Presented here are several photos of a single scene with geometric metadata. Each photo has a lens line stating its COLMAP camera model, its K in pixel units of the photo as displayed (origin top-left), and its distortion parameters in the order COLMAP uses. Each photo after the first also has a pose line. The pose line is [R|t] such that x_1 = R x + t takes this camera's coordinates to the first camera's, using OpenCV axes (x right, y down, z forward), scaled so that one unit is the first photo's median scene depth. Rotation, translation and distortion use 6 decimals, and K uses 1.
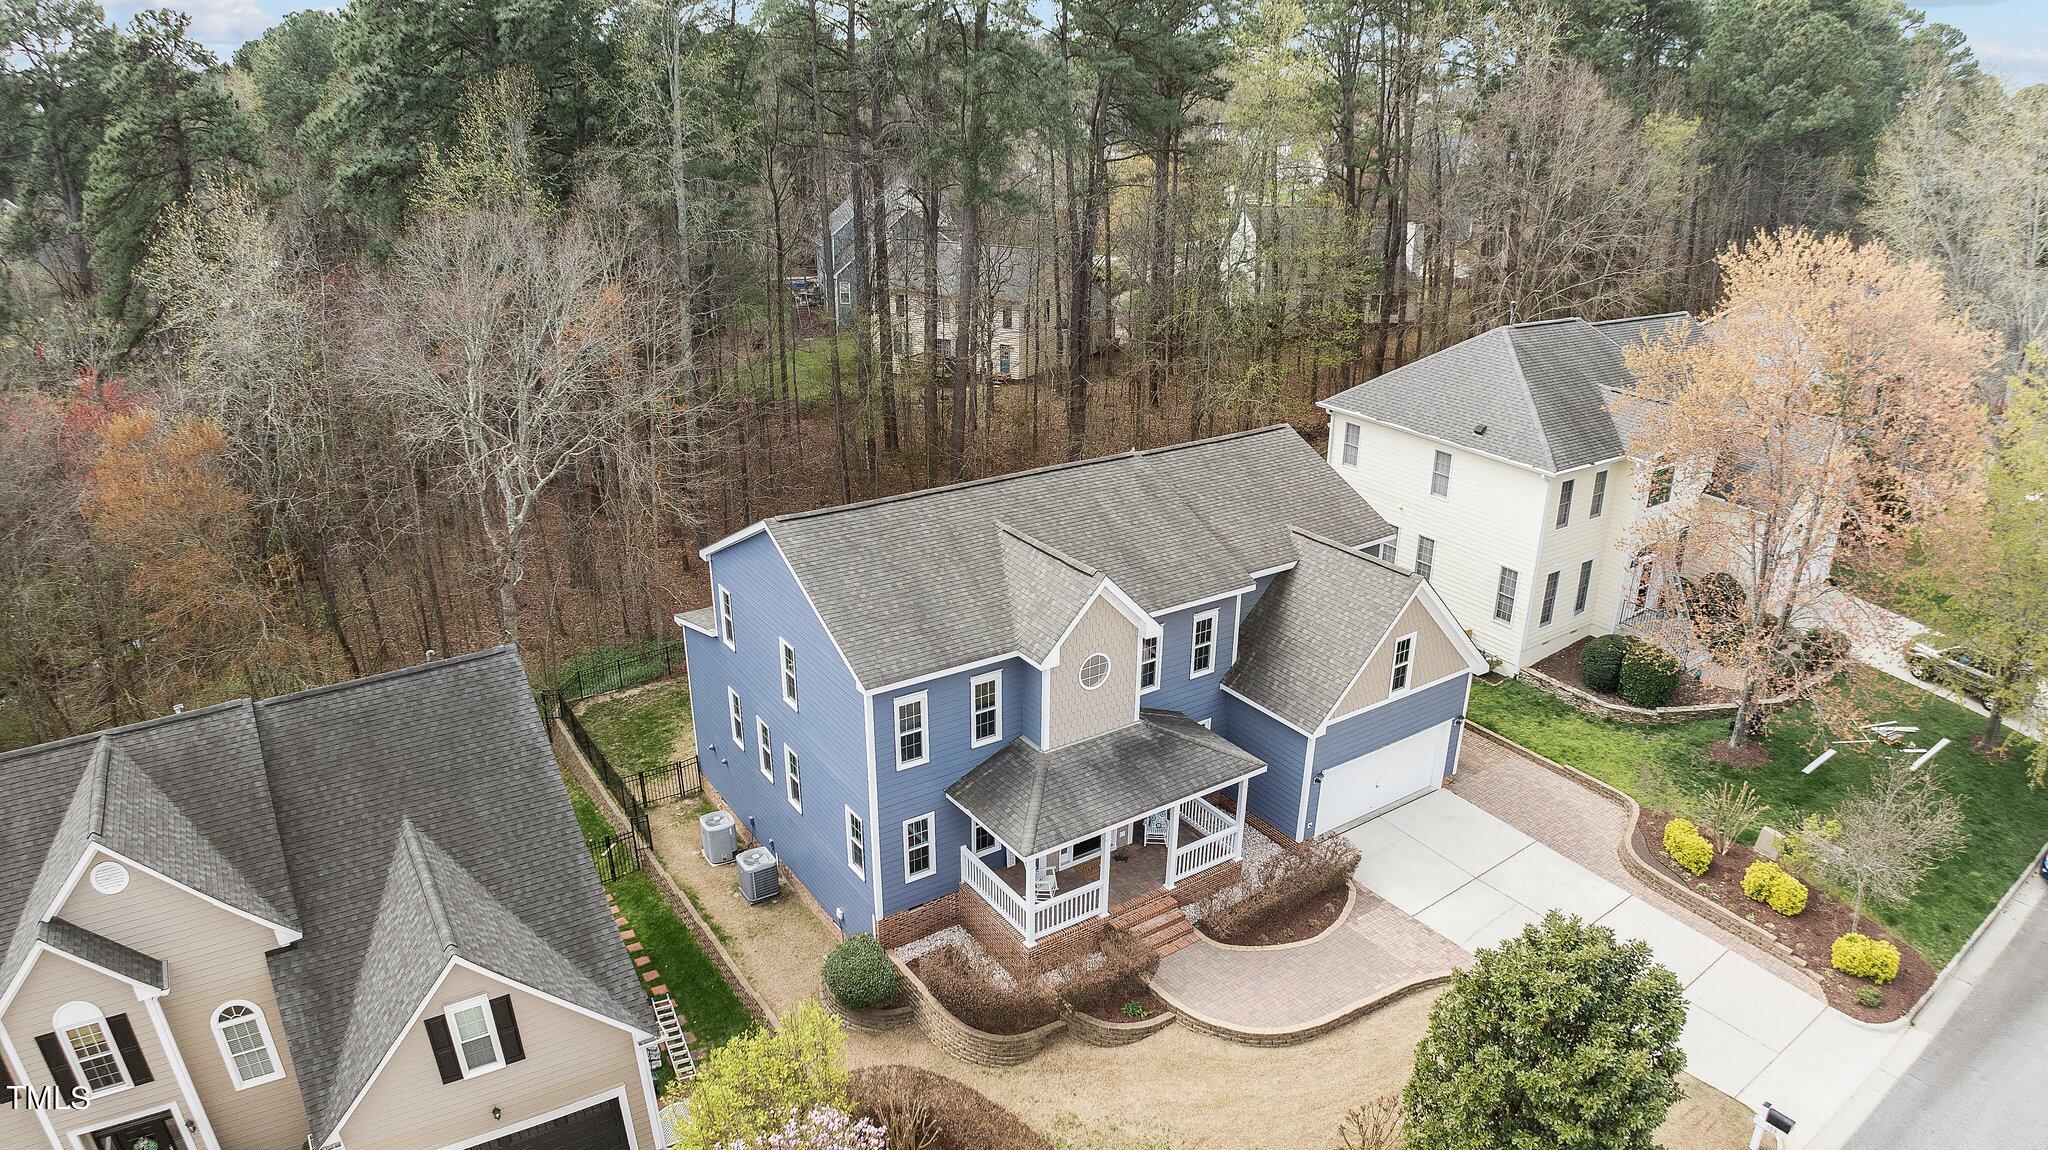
lens RADIAL K [[1290.0, 0, 1024.0], [0, 1290.0, 575.0], [0, 0, 1]] dist [-0.216957, 0.052745]
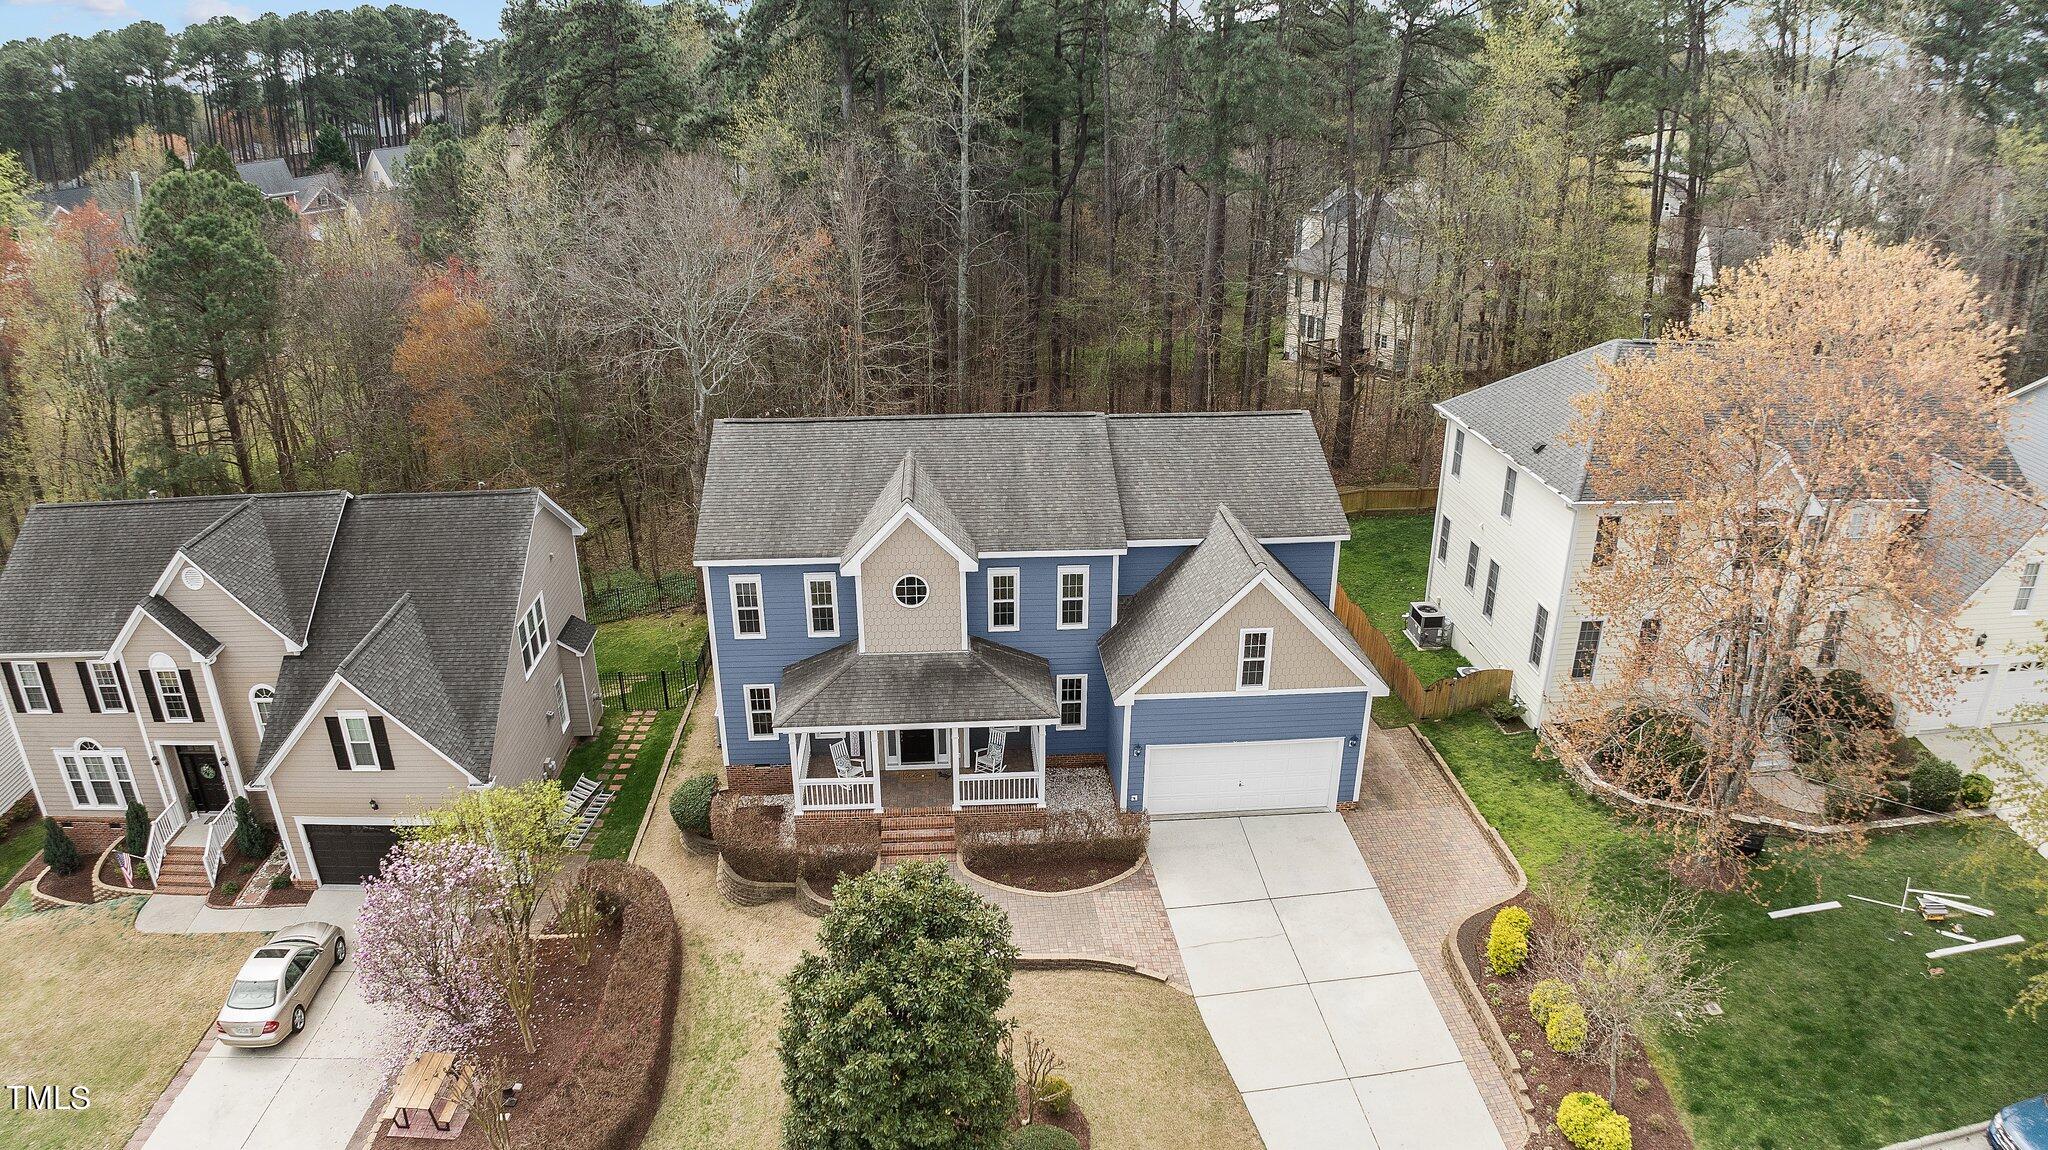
lens RADIAL K [[1289.5, 0, 1024.0], [0, 1289.5, 575.0], [0, 0, 1]] dist [-0.212209, 0.048890]
pose [[0.870628, 0.179355, -0.458081, 0.633933], [-0.174418, 0.983219, 0.053467, -0.014189], [0.459984, 0.033348, 0.887301, 0.069546]]
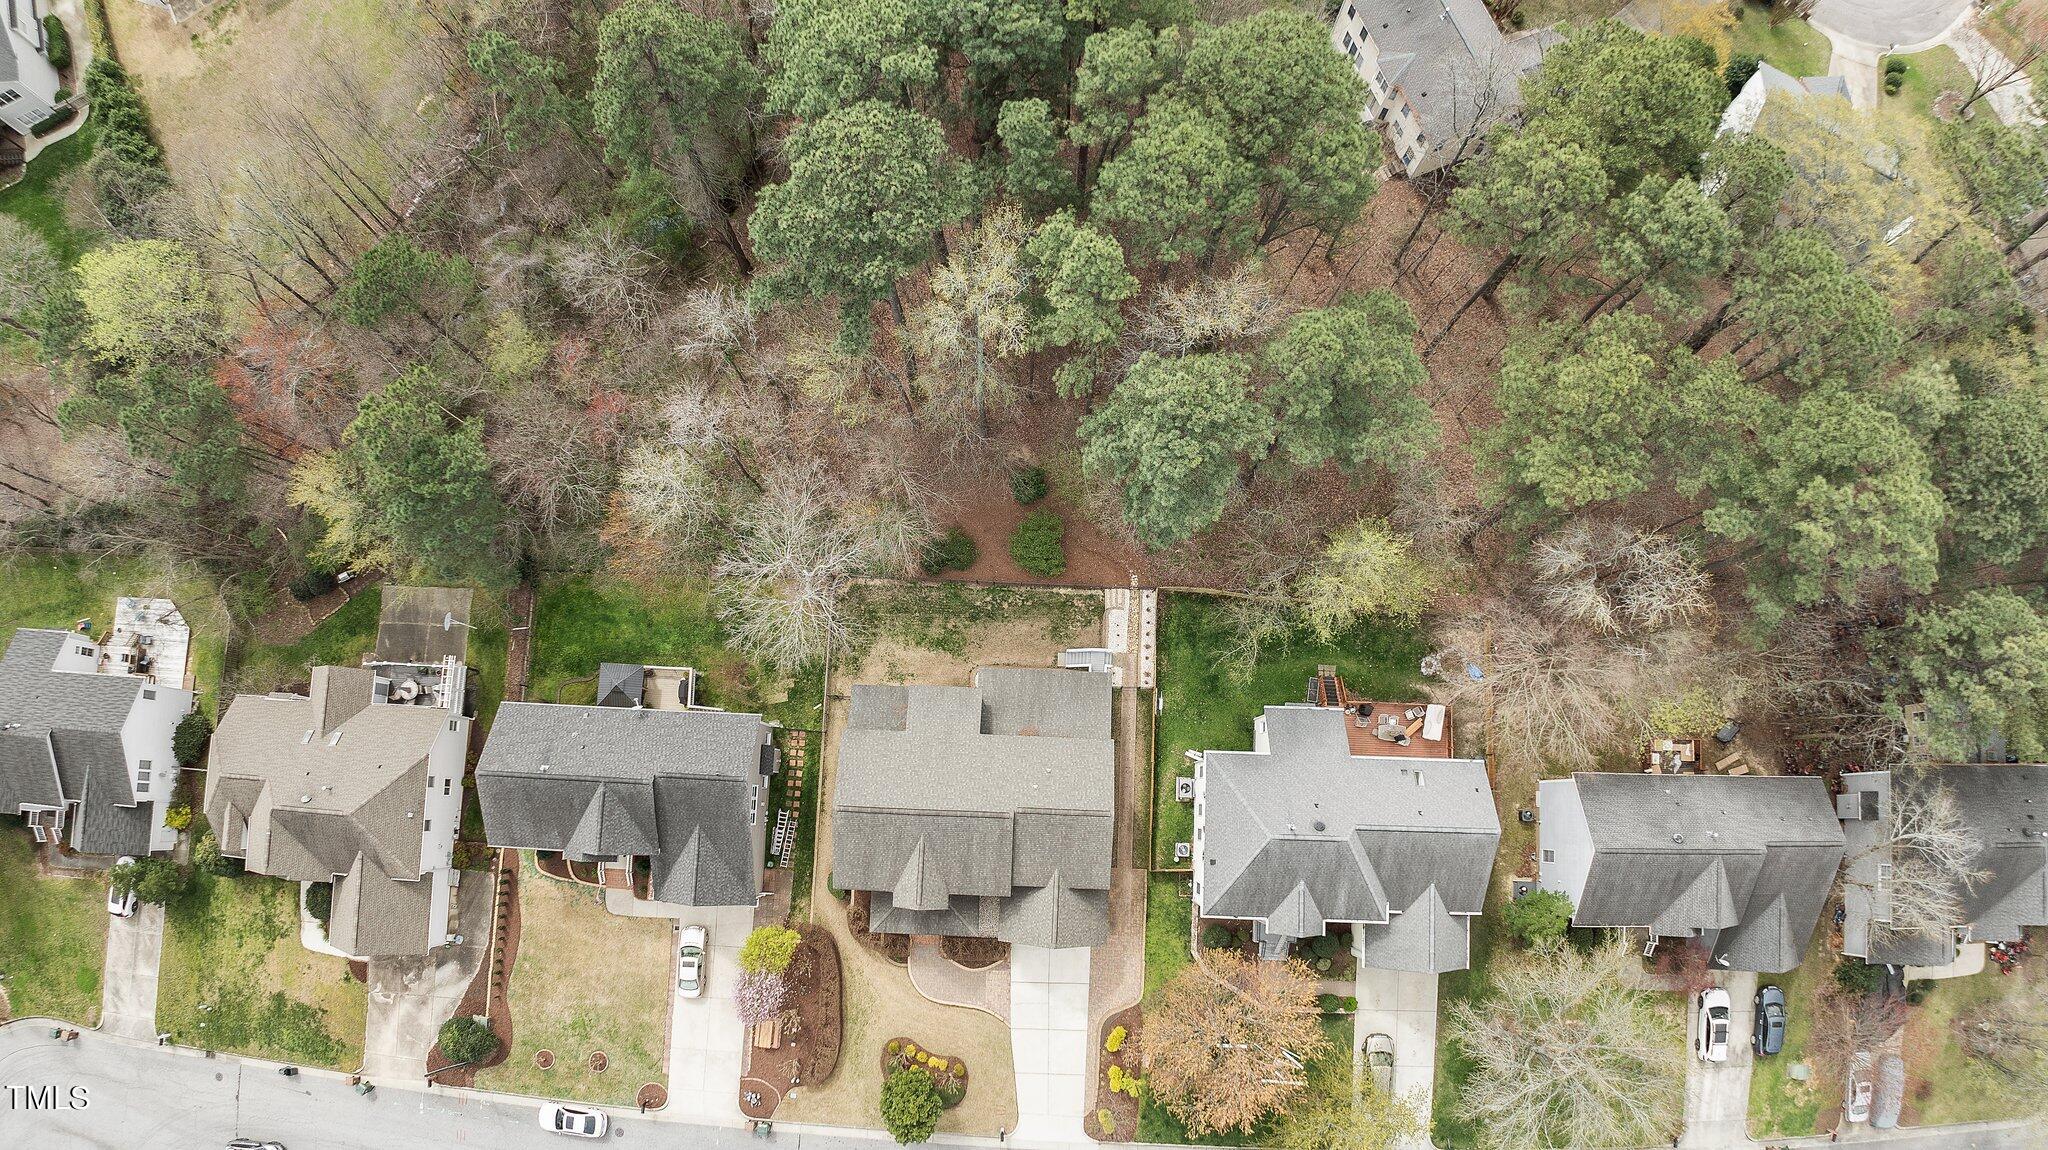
lens RADIAL K [[1288.5, 0, 1024.0], [0, 1288.5, 575.0], [0, 0, 1]] dist [-0.086241, -0.093807]
pose [[0.811165, 0.575853, -0.102003, 0.108411], [-0.215388, 0.456330, 0.863349, -2.625249], [0.543709, -0.678348, 0.494191, 0.239379]]
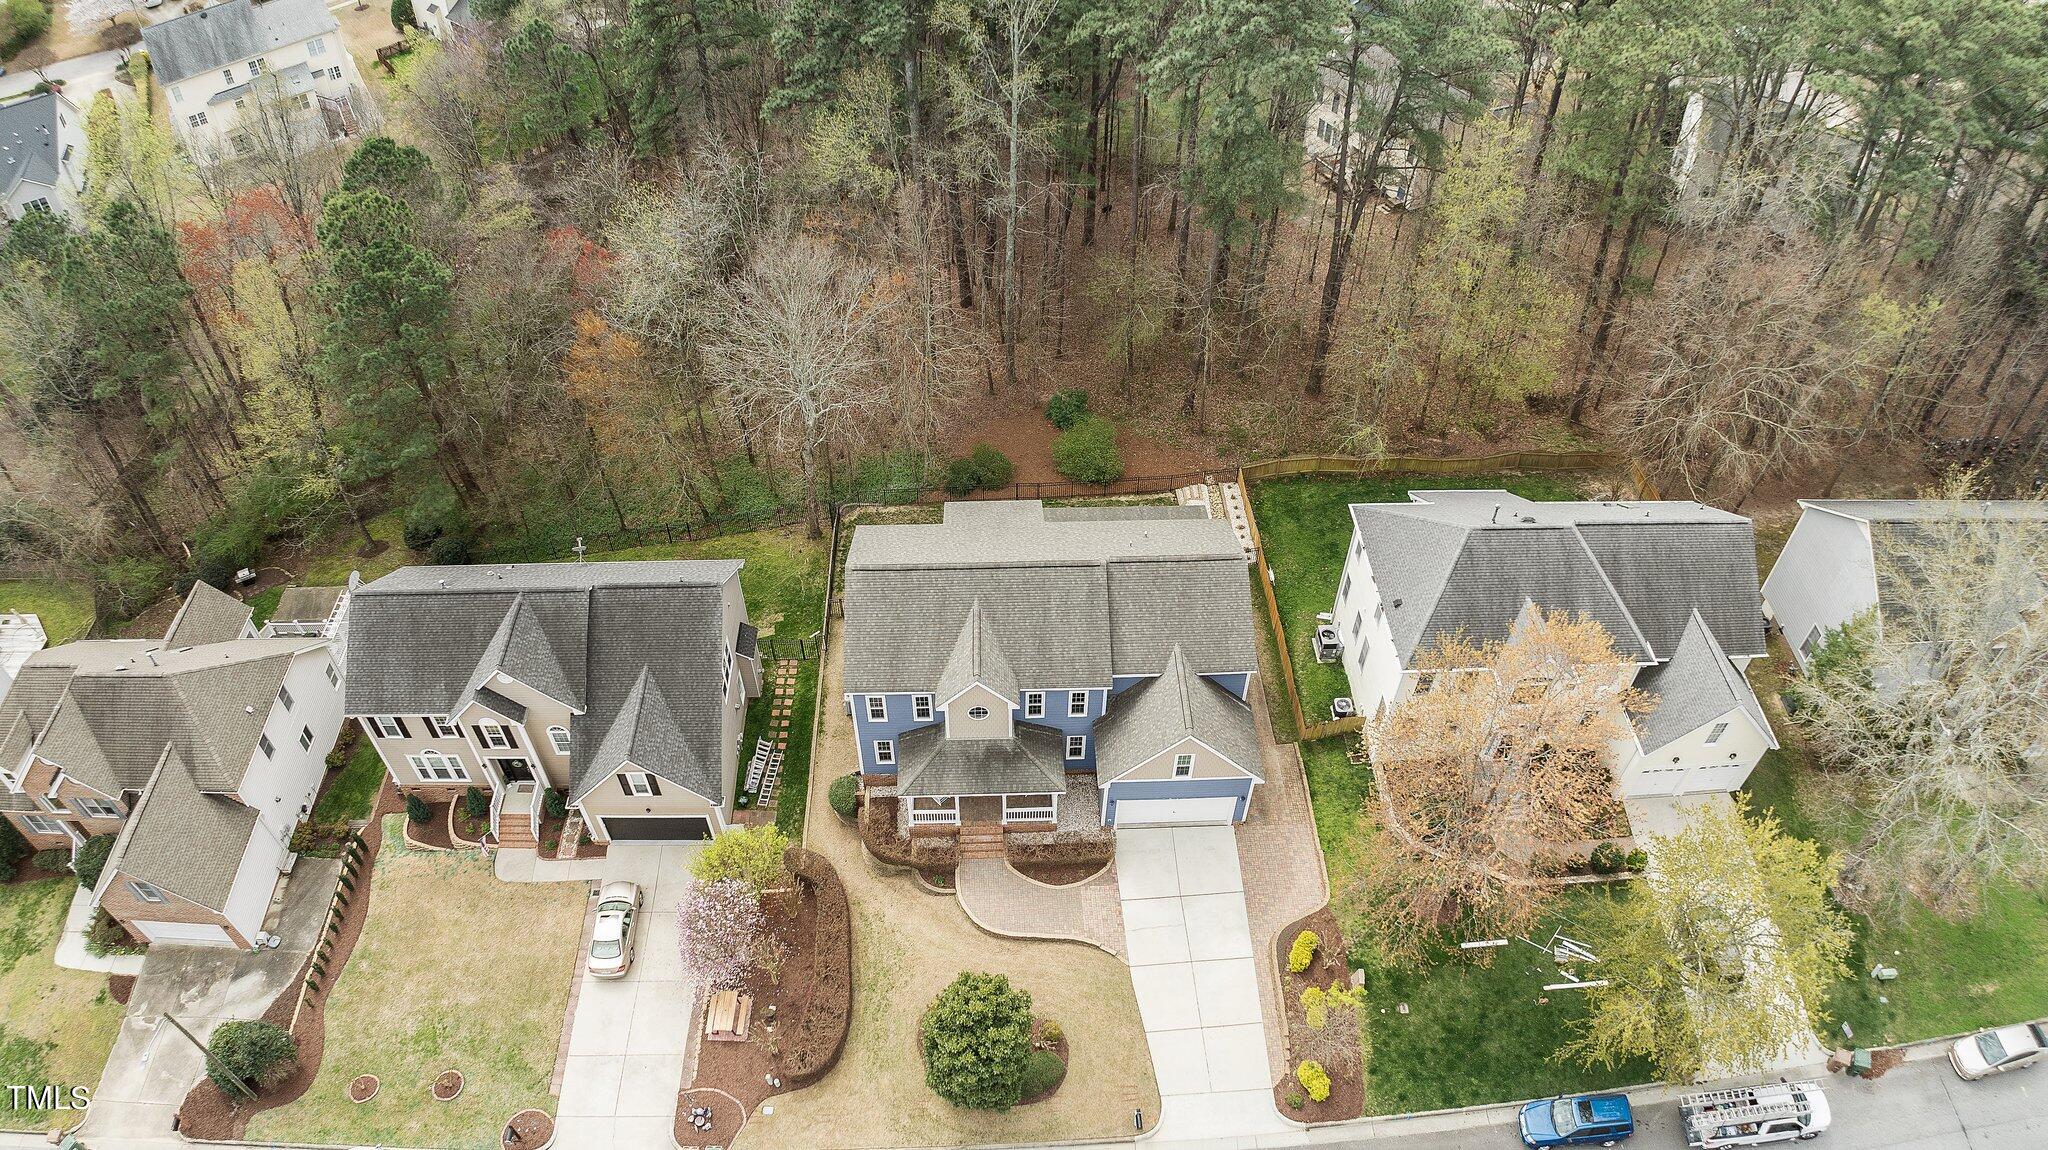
lens RADIAL K [[1289.5, 0, 1024.0], [0, 1289.5, 575.0], [0, 0, 1]] dist [-0.212209, 0.048890]
pose [[0.852091, 0.372821, -0.367350, 0.690863], [-0.192011, 0.875592, 0.443250, -0.894185], [0.486902, -0.307154, 0.817669, -0.374321]]
